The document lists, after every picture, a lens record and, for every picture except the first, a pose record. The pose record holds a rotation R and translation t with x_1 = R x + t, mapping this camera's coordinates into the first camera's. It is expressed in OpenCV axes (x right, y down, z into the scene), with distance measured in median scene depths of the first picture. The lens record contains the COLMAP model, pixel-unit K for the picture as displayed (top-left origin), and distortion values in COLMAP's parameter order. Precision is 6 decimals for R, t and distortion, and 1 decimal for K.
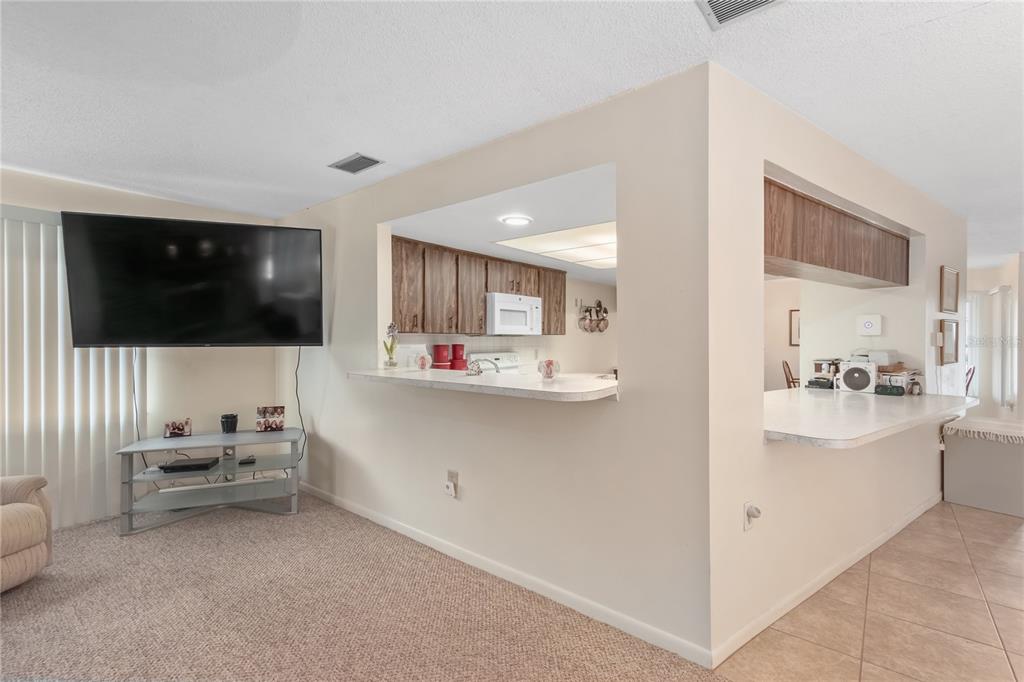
lens RADIAL K [[456.0, 0, 514.6], [0, 456.0, 338.3], [0, 0, 1]] dist [0.000462, -0.000513]
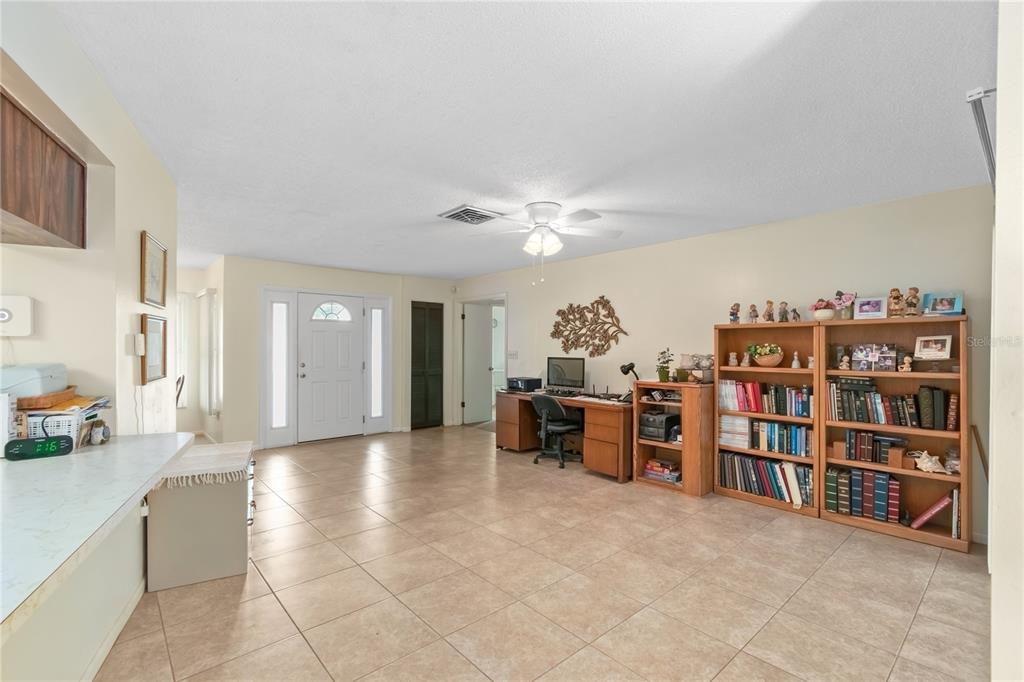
lens RADIAL K [[461.8, 0, 515.4], [0, 461.8, 353.4], [0, 0, 1]] dist [0.000915, -0.000021]
pose [[0.154482, -0.014638, 0.987887, 0.381724], [-0.006286, 0.999855, 0.015799, 0.000999], [-0.987976, -0.008650, 0.154368, 0.388534]]
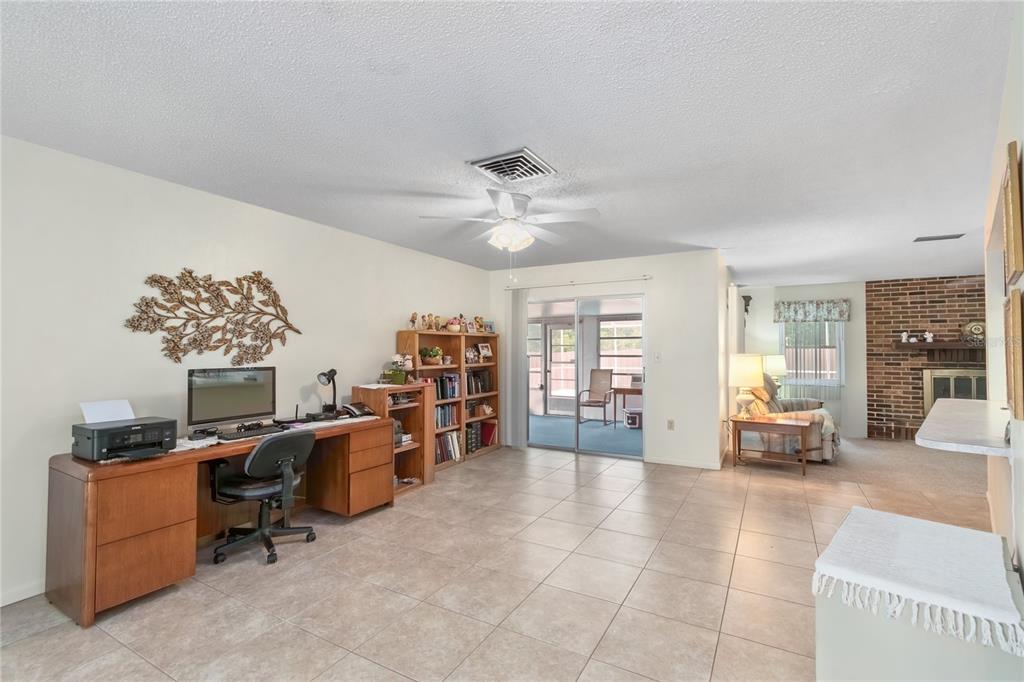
lens RADIAL K [[461.8, 0, 515.4], [0, 461.8, 353.4], [0, 0, 1]] dist [0.000915, -0.000021]
pose [[-0.984170, -0.000500, -0.177227, 1.025280], [-0.001240, 0.999991, 0.004063, 0.003587], [0.177223, 0.004218, -0.984162, 0.948597]]
